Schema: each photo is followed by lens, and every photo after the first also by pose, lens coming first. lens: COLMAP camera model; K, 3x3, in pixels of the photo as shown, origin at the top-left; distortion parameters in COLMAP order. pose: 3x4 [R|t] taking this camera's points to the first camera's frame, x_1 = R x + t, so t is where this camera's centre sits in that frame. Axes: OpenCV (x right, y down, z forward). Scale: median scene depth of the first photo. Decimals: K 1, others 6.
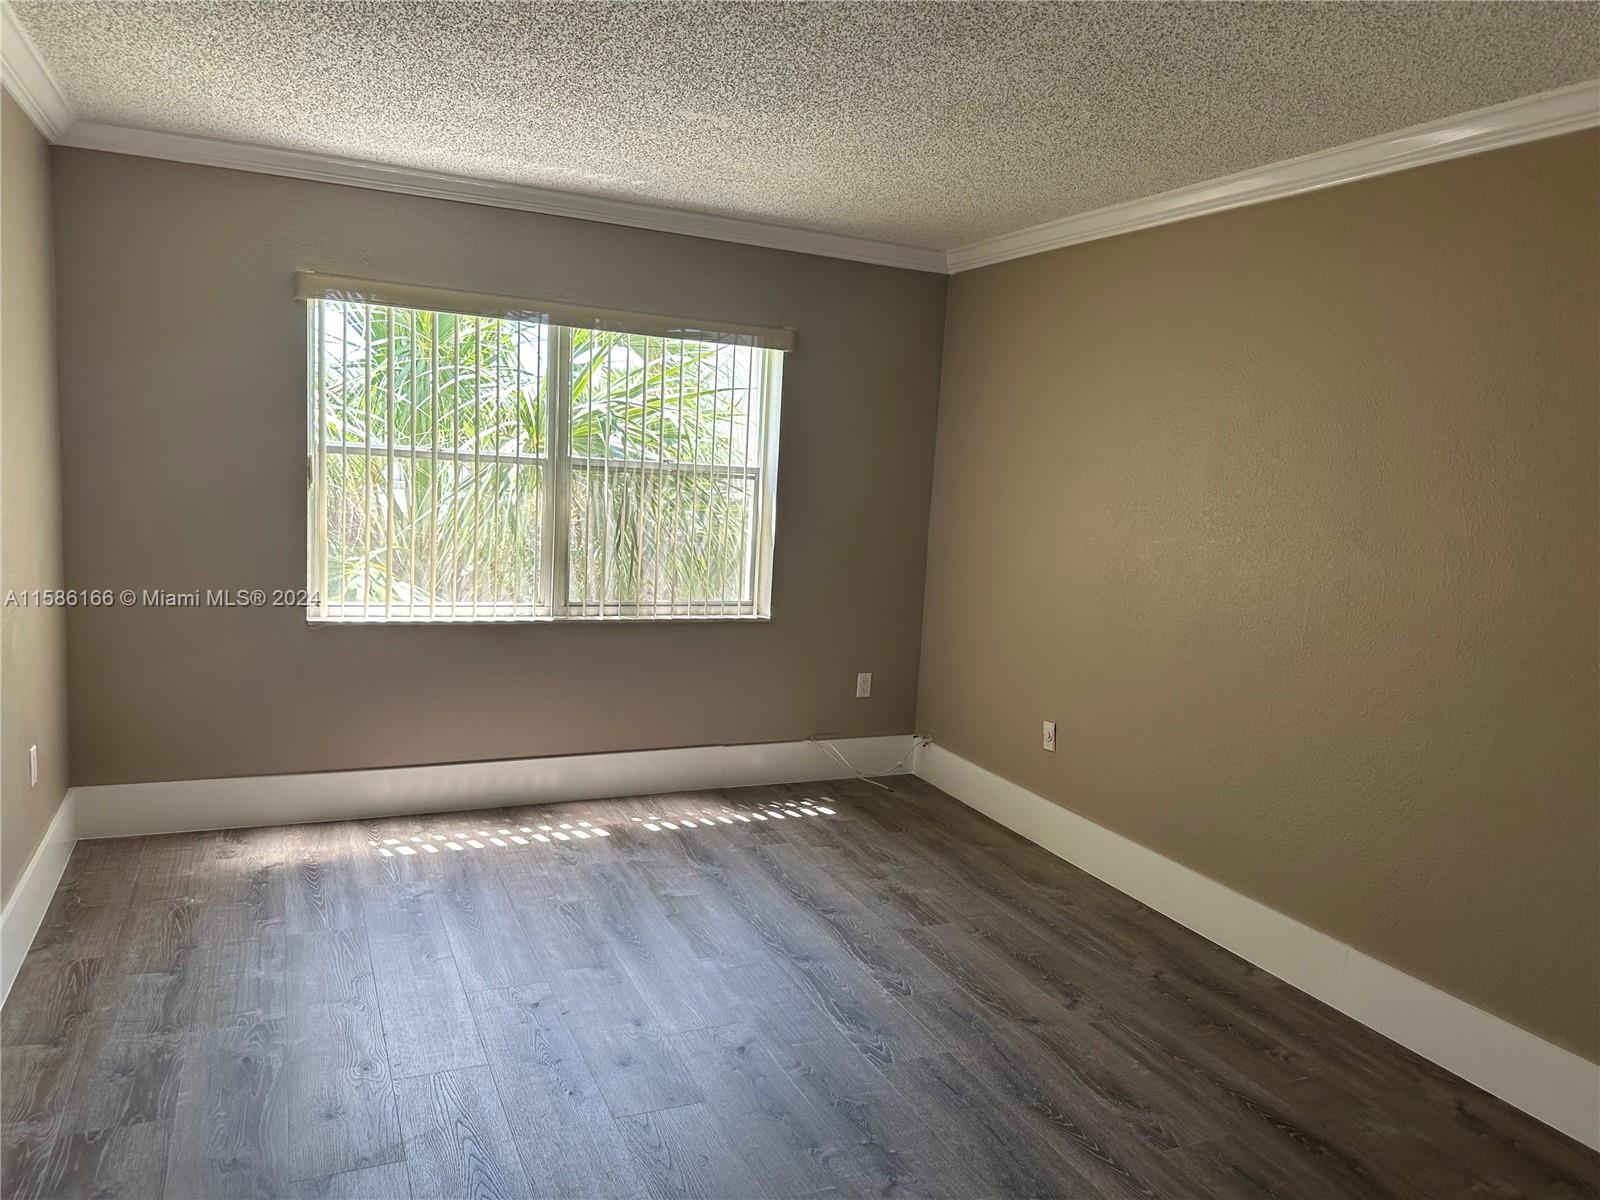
lens RADIAL K [[1131.7, 0, 804.7], [0, 1131.7, 601.2], [0, 0, 1]] dist [0.133146, -0.170889]
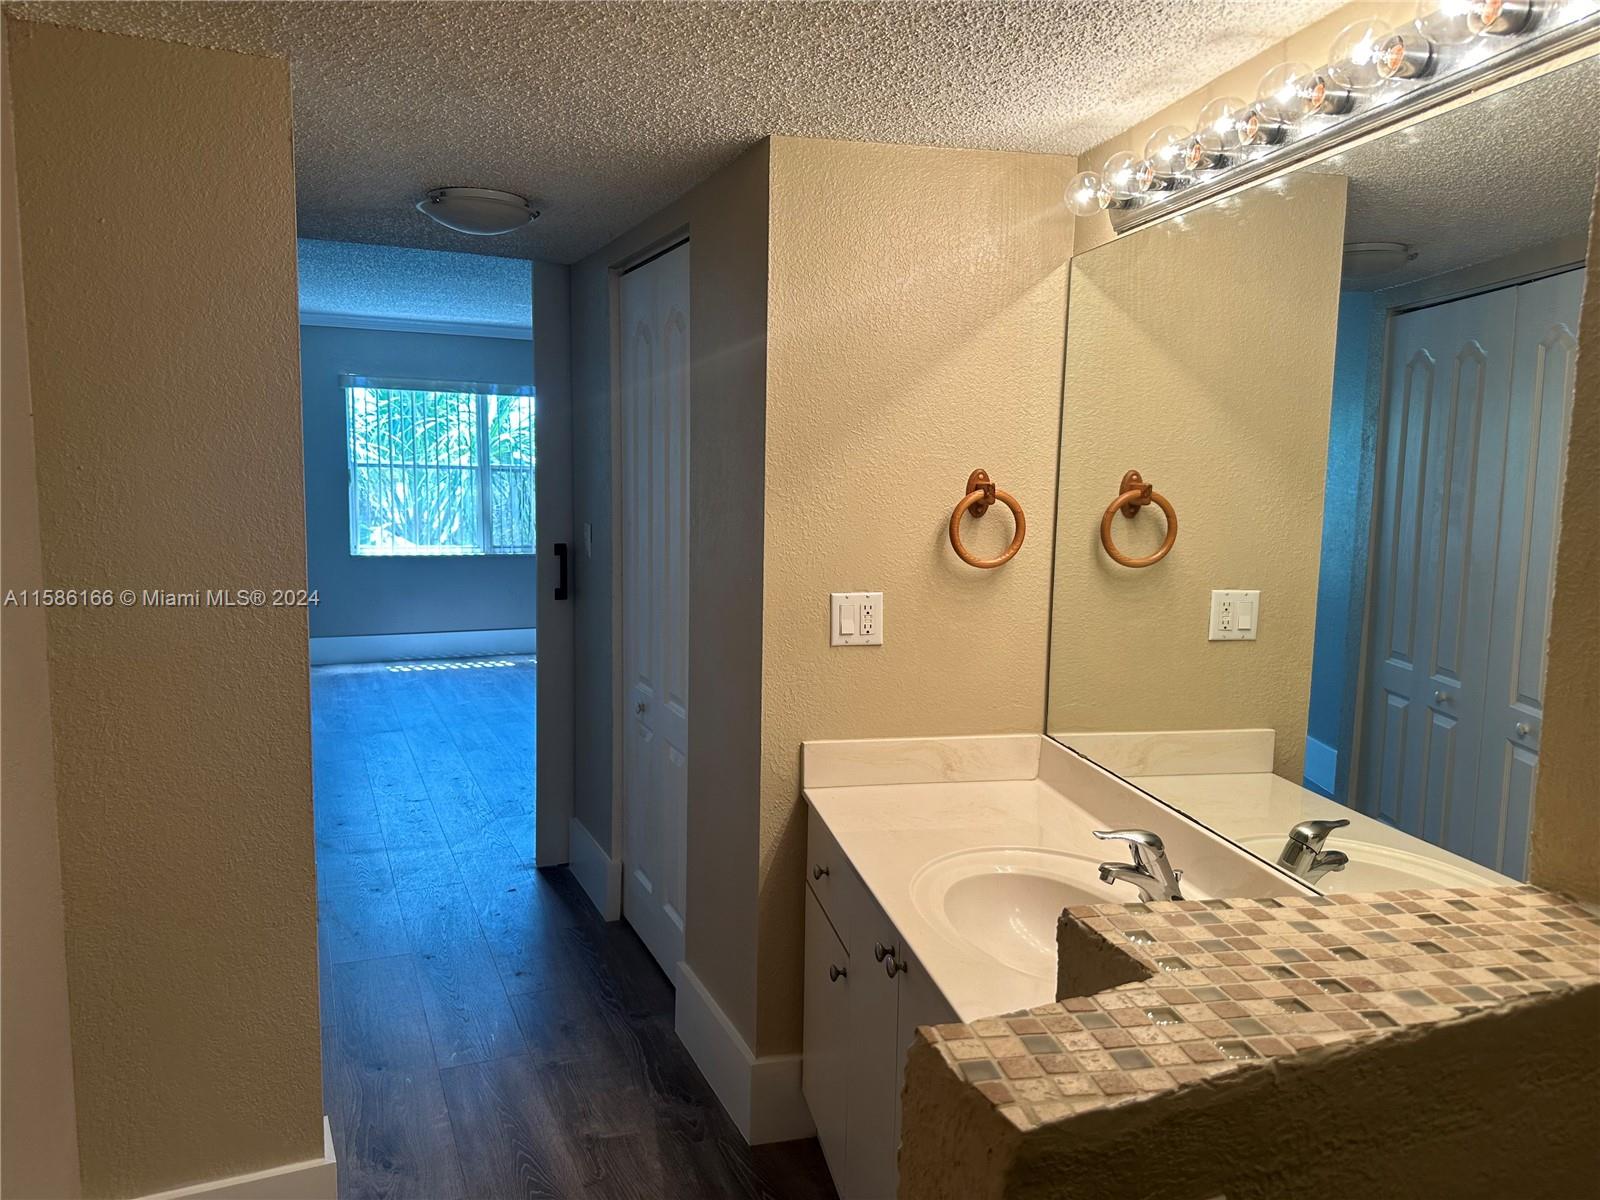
lens RADIAL K [[1131.7, 0, 804.7], [0, 1131.7, 601.2], [0, 0, 1]] dist [0.133146, -0.170889]
pose [[0.999338, -0.032789, -0.015752, 0.331564], [0.032784, 0.999462, -0.000560, 0.113532], [0.015762, 0.000043, 0.999876, -0.854917]]
